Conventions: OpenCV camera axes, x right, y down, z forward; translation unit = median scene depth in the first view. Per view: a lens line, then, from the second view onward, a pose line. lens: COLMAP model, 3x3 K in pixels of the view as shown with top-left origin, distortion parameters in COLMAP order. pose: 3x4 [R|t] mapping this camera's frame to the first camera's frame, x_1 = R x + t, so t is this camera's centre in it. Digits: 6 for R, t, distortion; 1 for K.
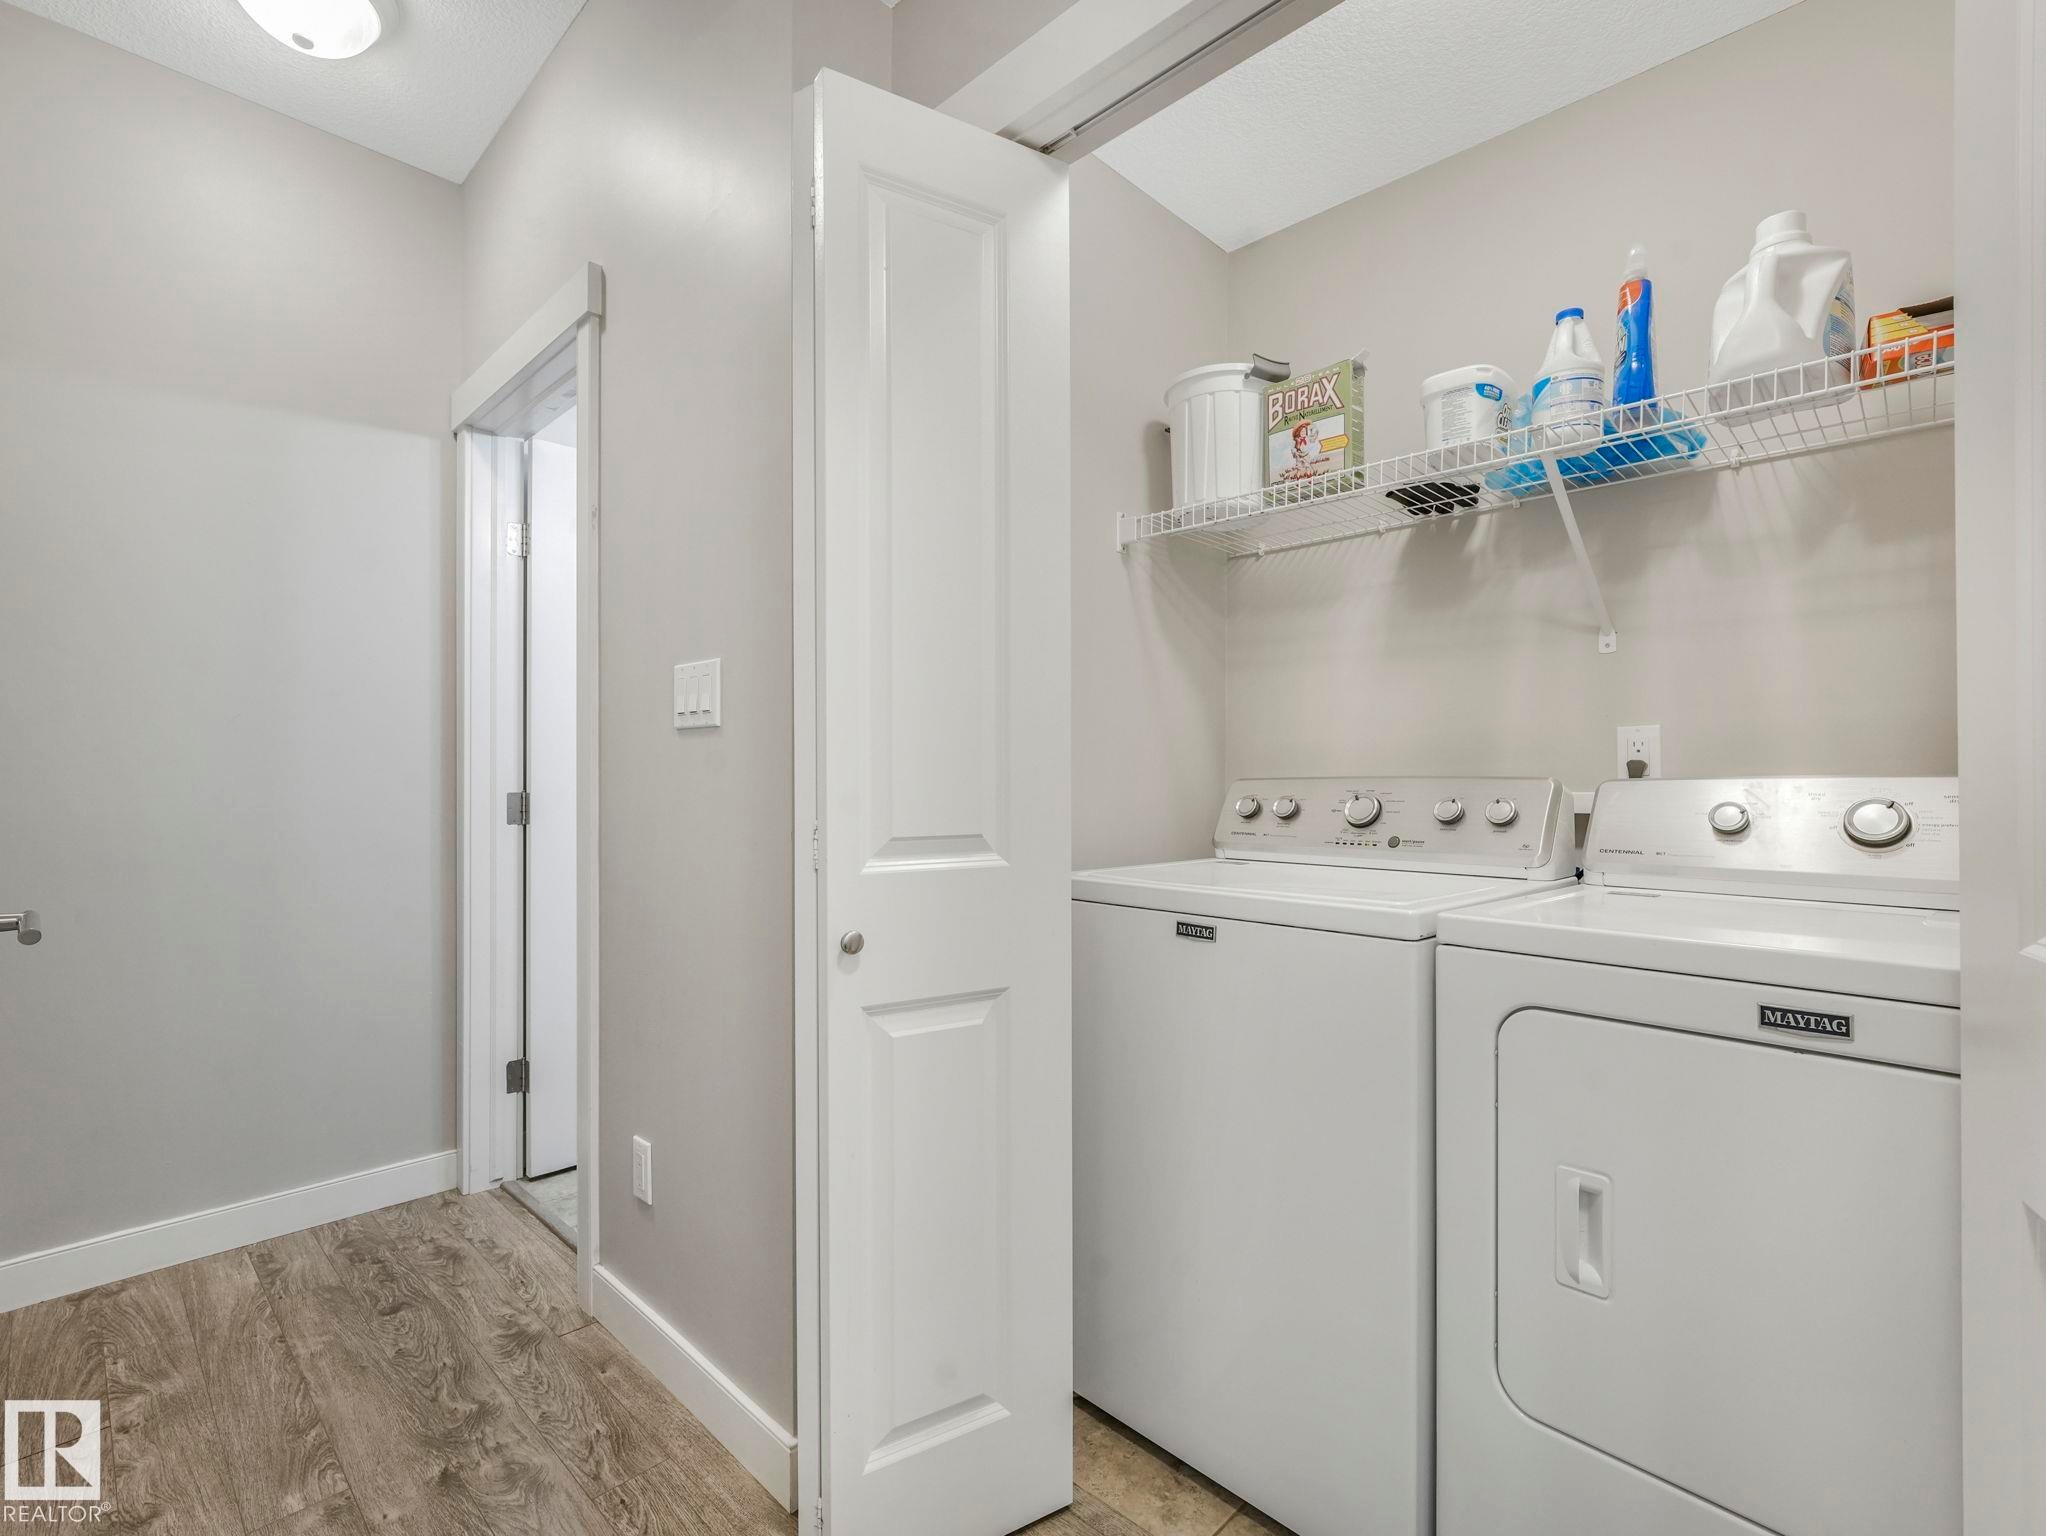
lens RADIAL K [[940.8, 0, 1028.0], [0, 940.8, 772.1], [0, 0, 1]] dist [-0.009980, 0.000676]
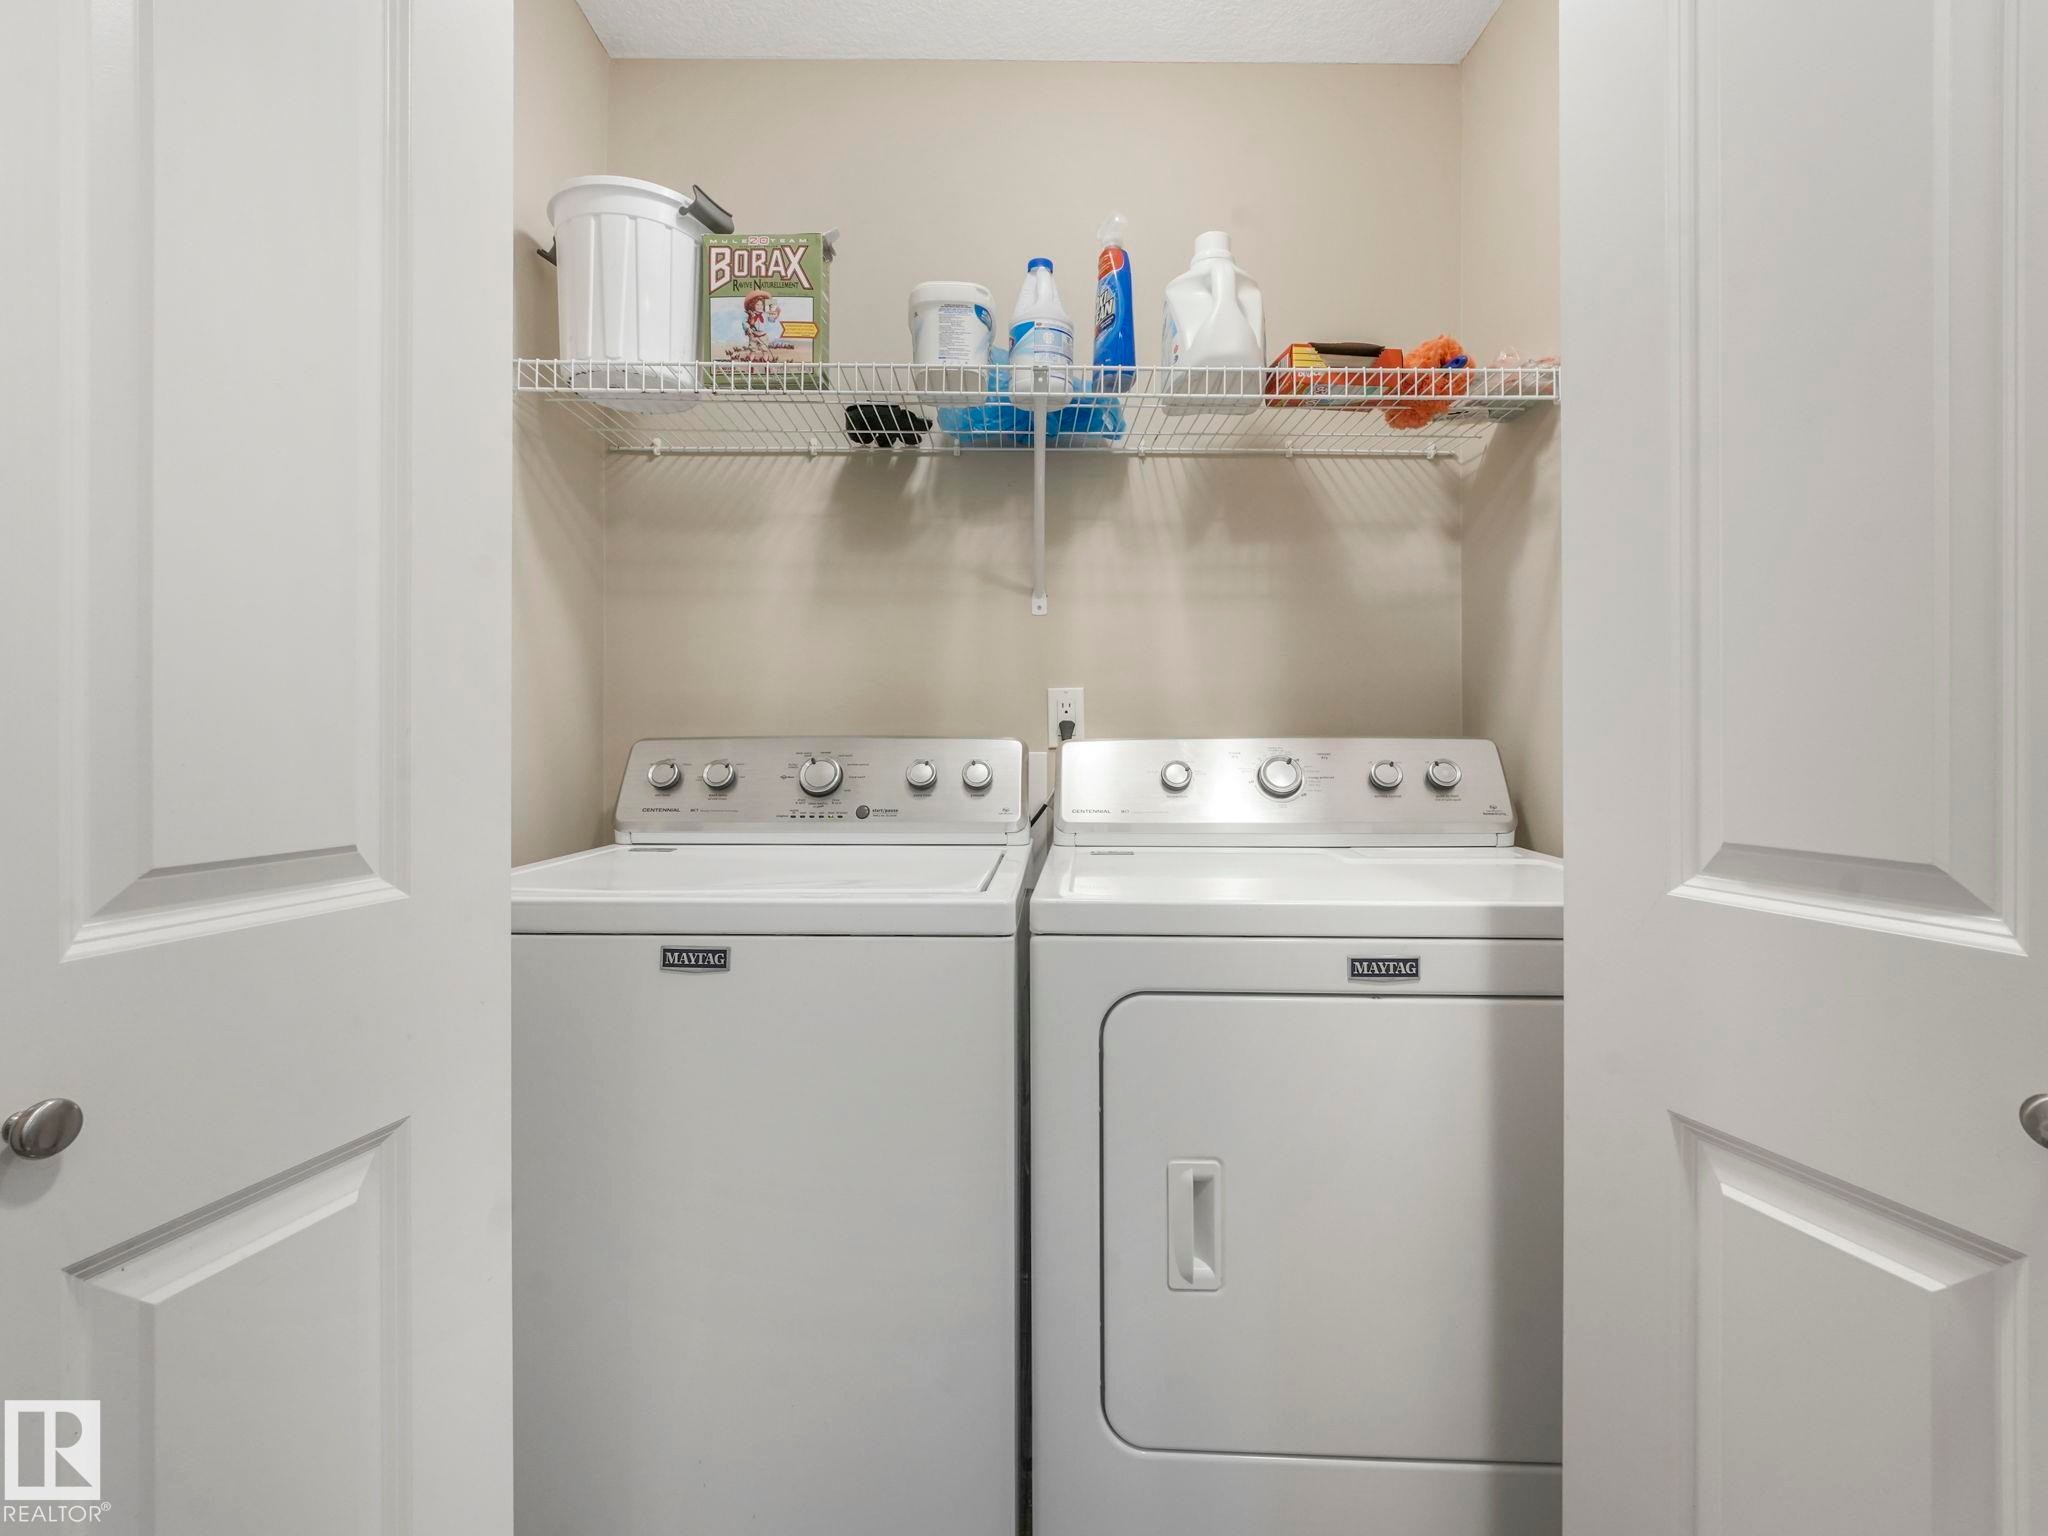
lens RADIAL K [[941.7, 0, 982.0], [0, 941.7, 732.8], [0, 0, 1]] dist [-0.009980, 0.000676]
pose [[0.711562, 0.004242, 0.702611, -0.150219], [-0.006566, 0.999978, 0.000612, 0.000287], [-0.702593, -0.005049, 0.711574, 0.334561]]
